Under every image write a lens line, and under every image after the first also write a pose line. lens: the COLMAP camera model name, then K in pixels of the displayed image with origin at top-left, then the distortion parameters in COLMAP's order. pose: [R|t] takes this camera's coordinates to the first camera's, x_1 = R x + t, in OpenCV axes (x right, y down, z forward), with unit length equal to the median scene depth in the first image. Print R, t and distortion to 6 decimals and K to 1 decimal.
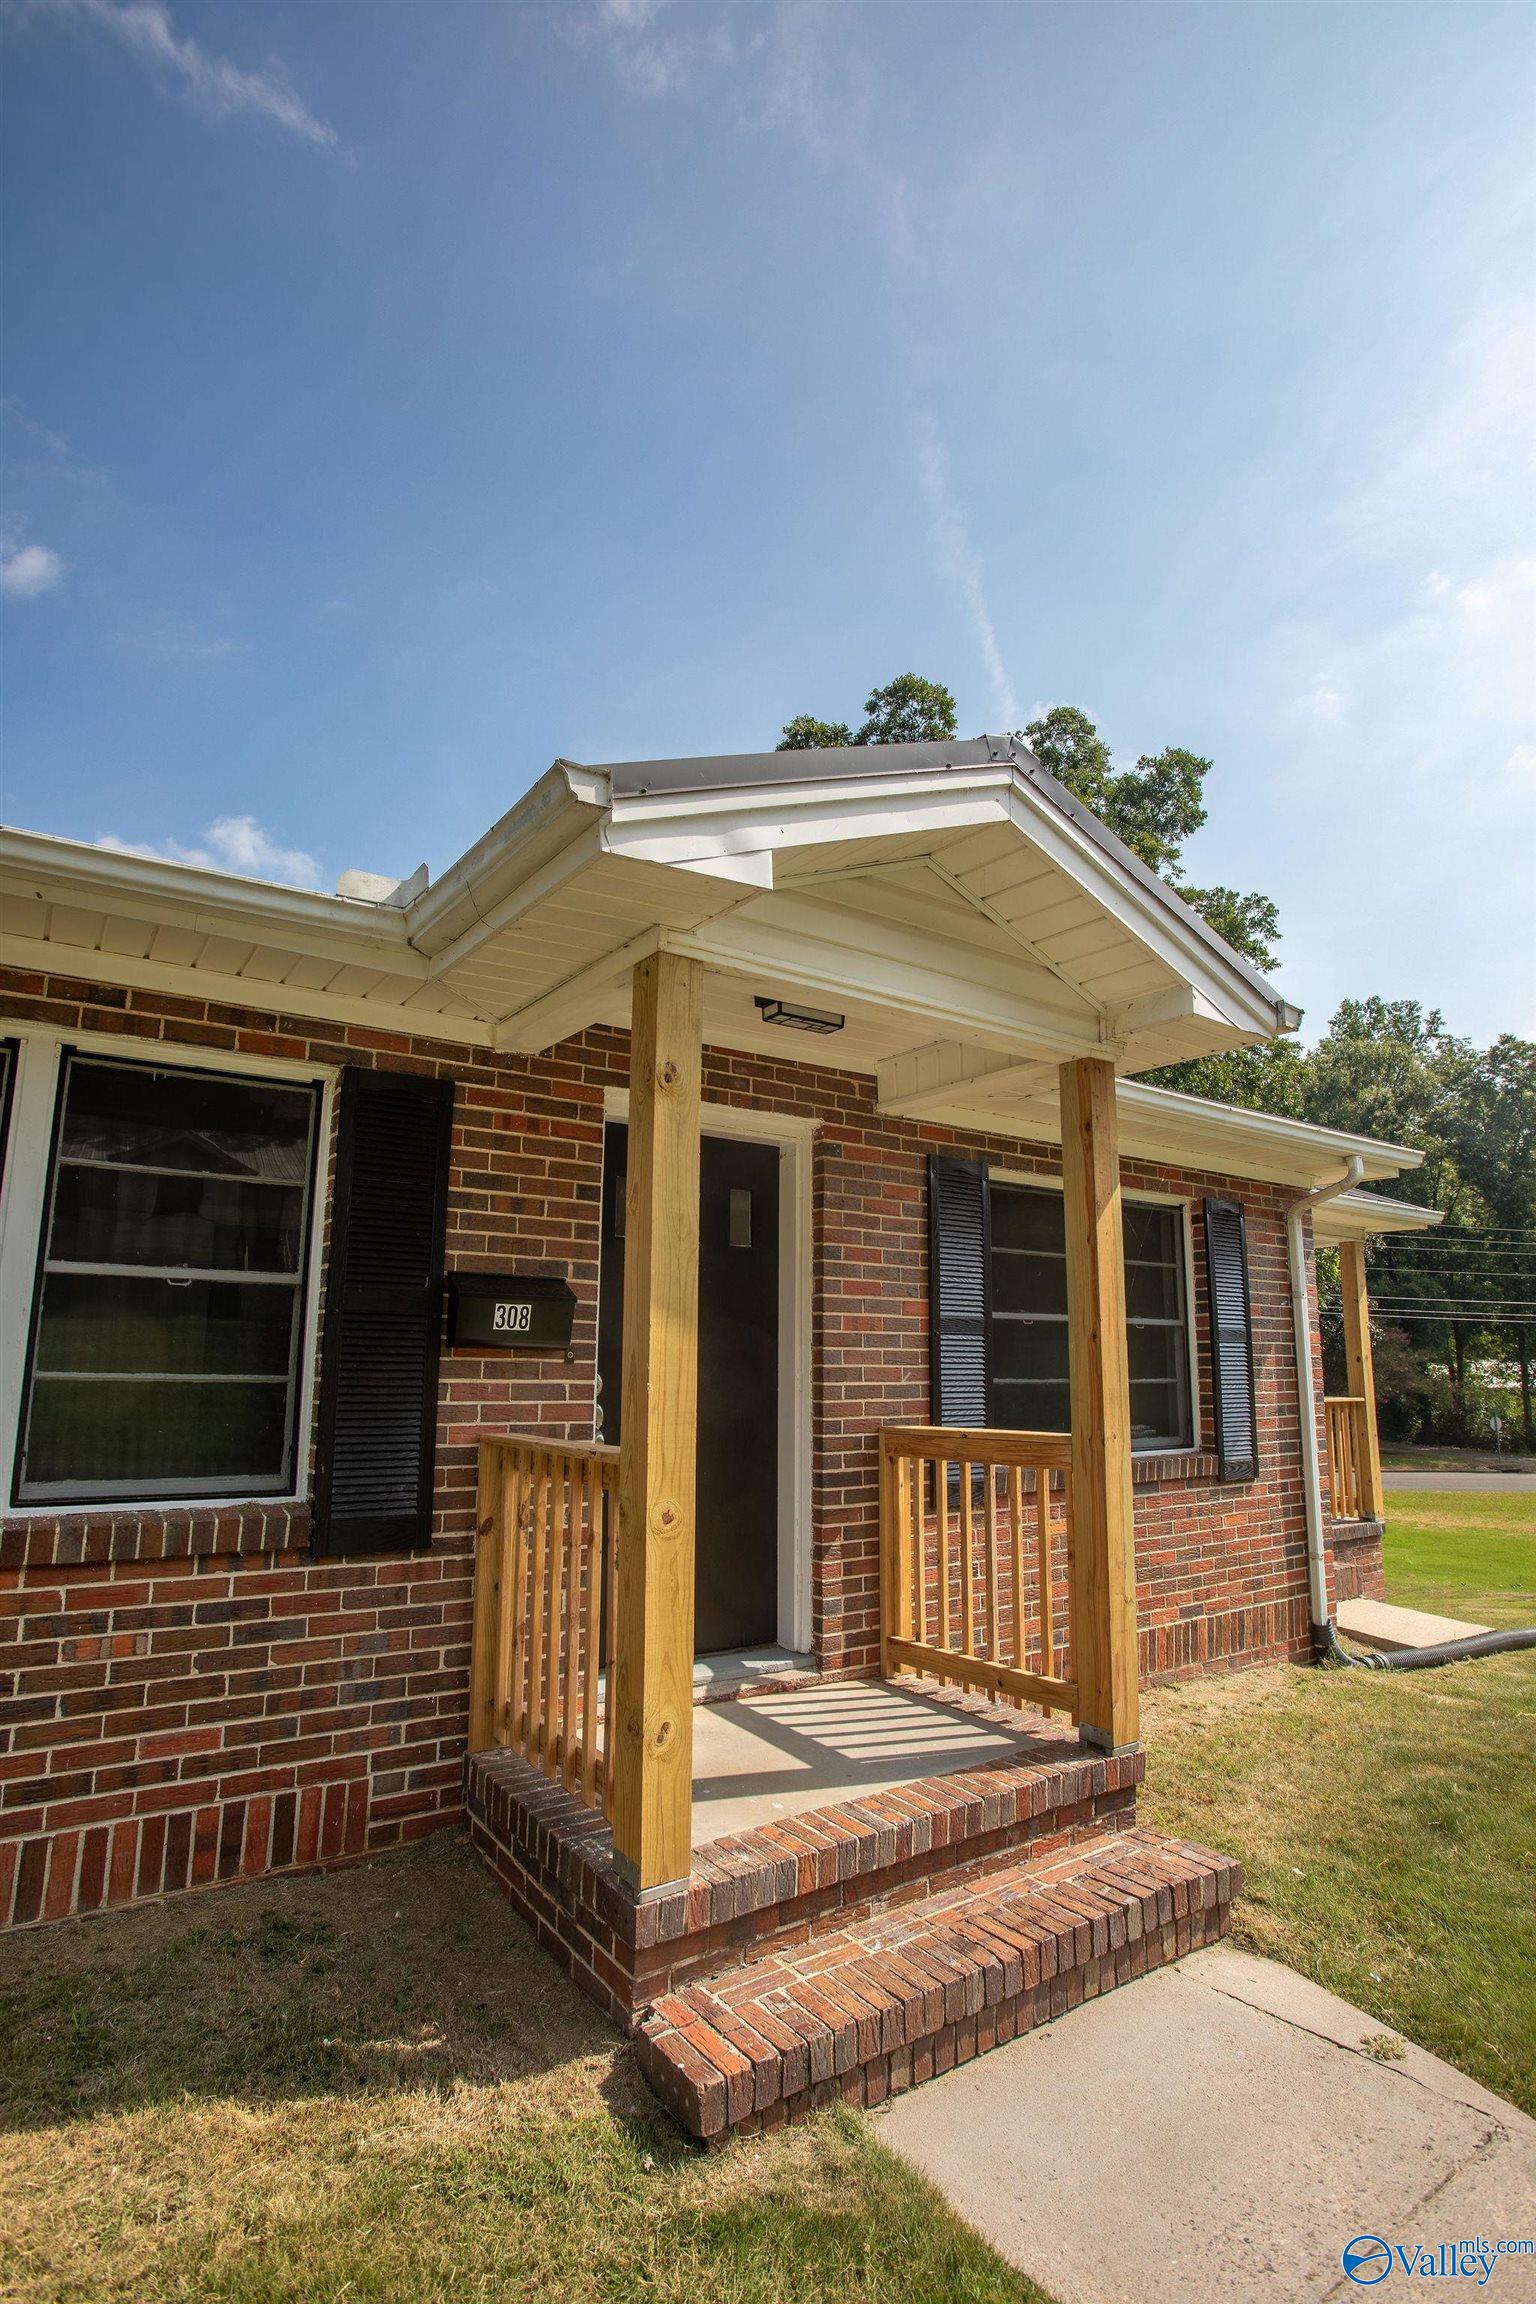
lens RADIAL K [[1131.2, 0, 759.6], [0, 1131.2, 1160.1], [0, 0, 1]] dist [-0.069499, 0.040845]
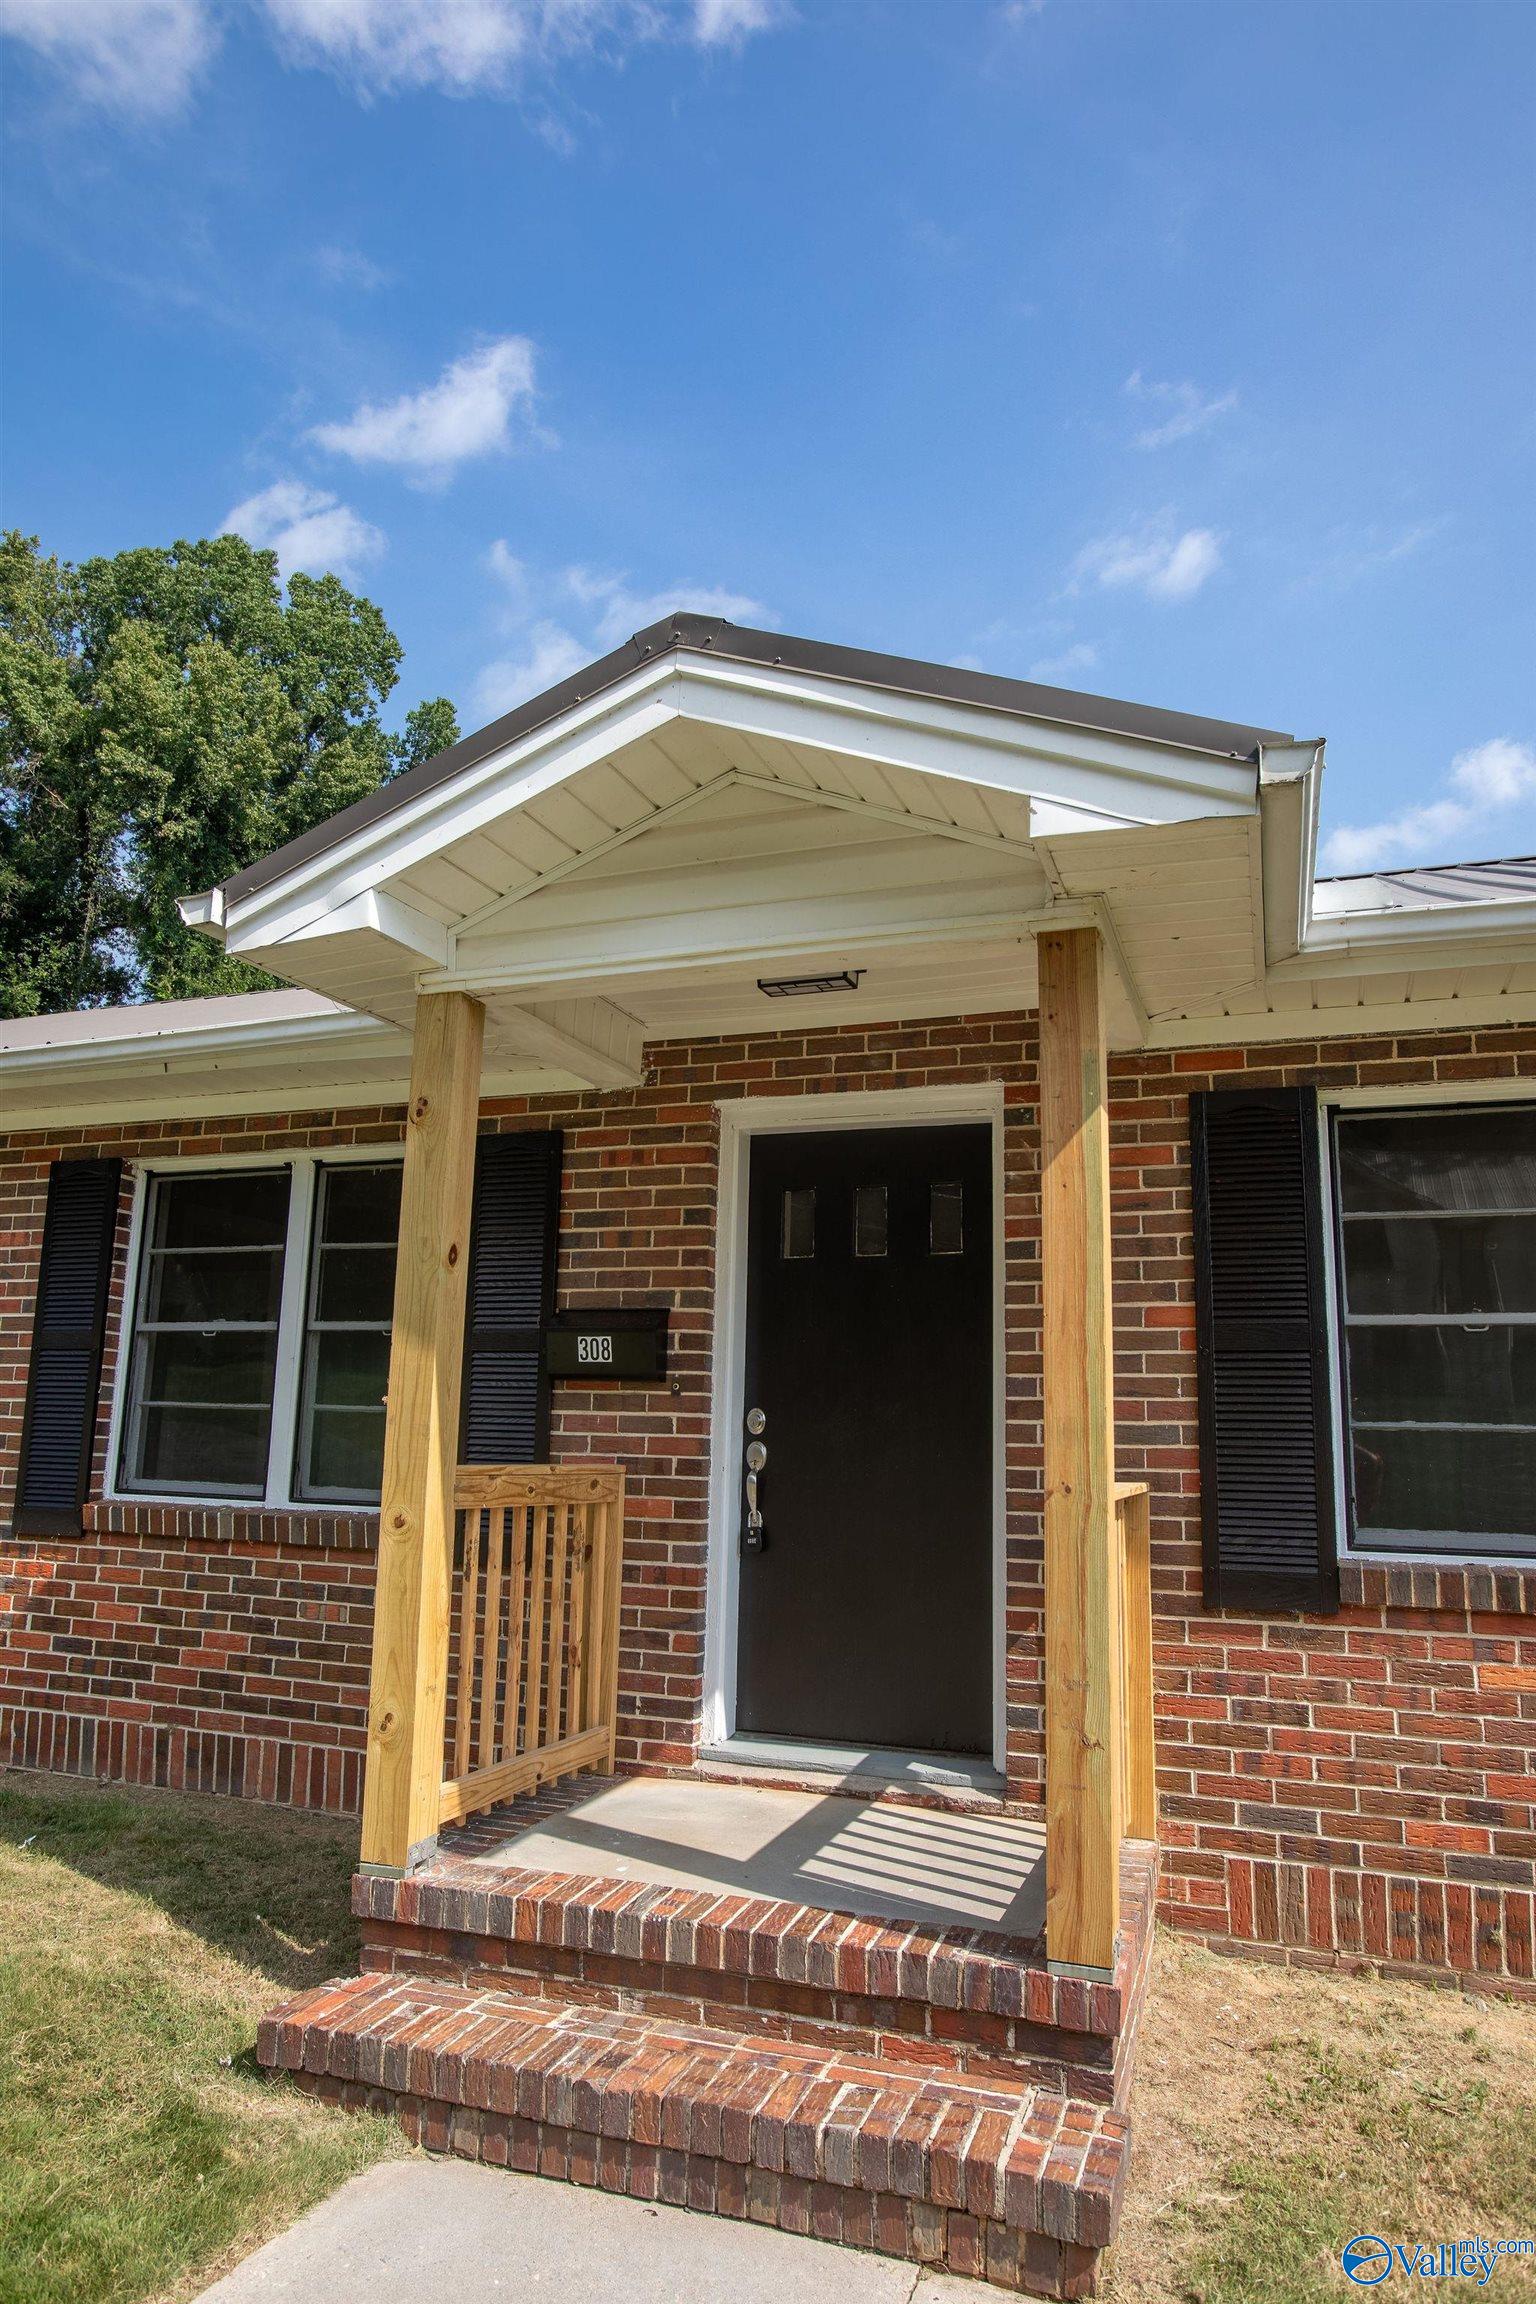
lens RADIAL K [[1426.9, 0, 768.3], [0, 1426.9, 1166.3], [0, 0, 1]] dist [-0.039065, 0.041667]
pose [[0.573344, -0.147907, -0.805854, 0.905007], [0.131756, 0.987414, -0.087490, 0.105656], [0.808652, -0.056014, 0.585615, 0.366109]]
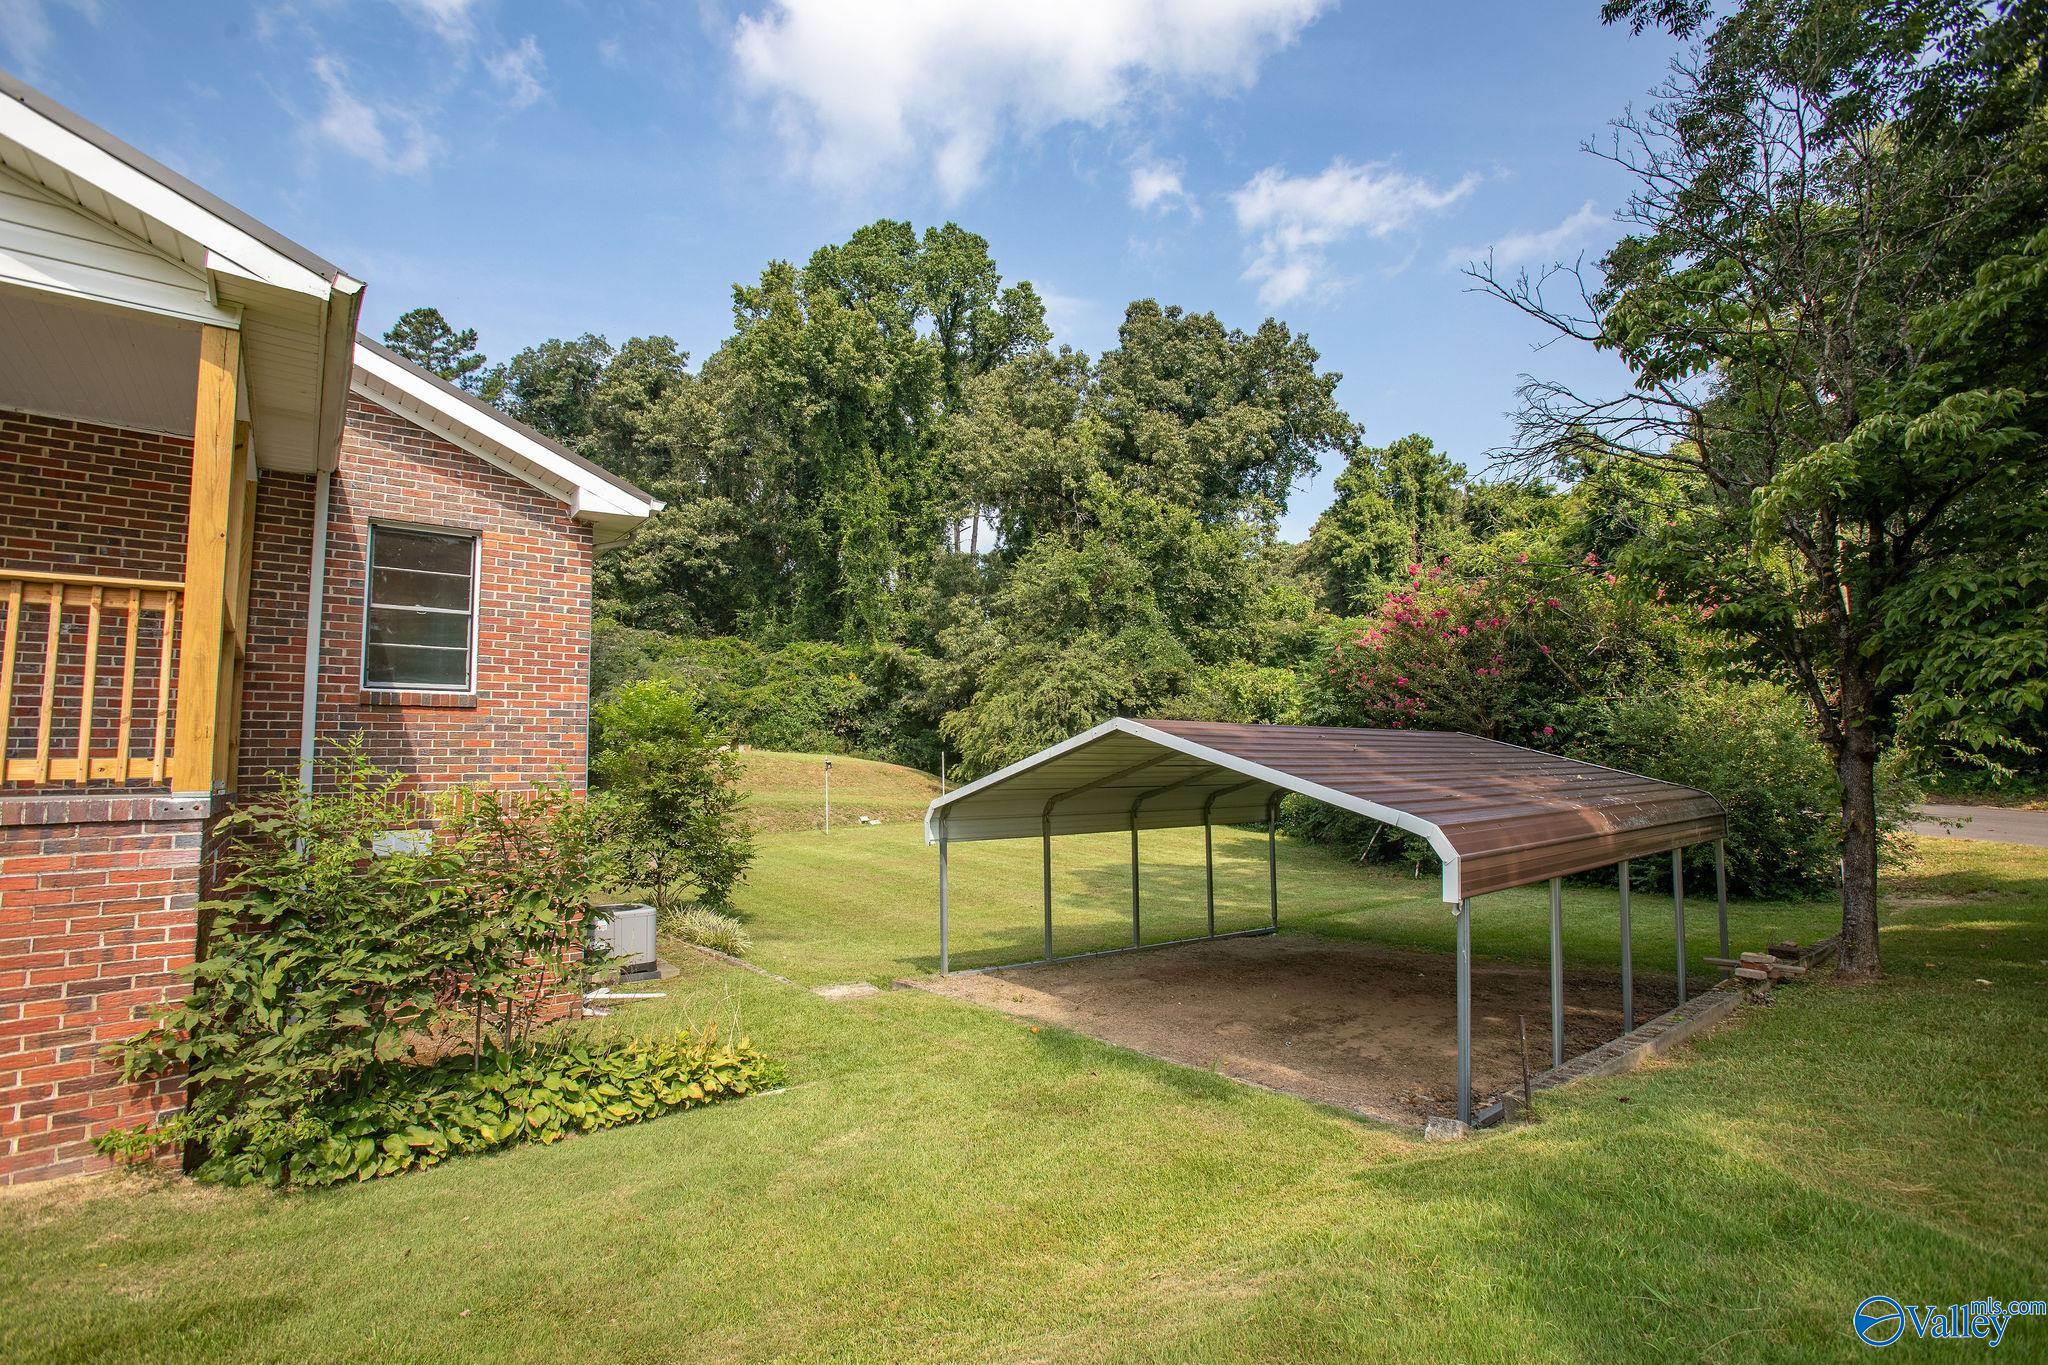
lens RADIAL K [[938.7, 0, 1017.7], [0, 938.7, 678.5], [0, 0, 1]] dist [-0.068616, 0.027062]
pose [[0.073454, -0.109983, -0.991216, 1.654348], [0.200388, 0.975258, -0.093362, 1.149575], [0.976959, -0.191770, 0.093676, 4.515582]]
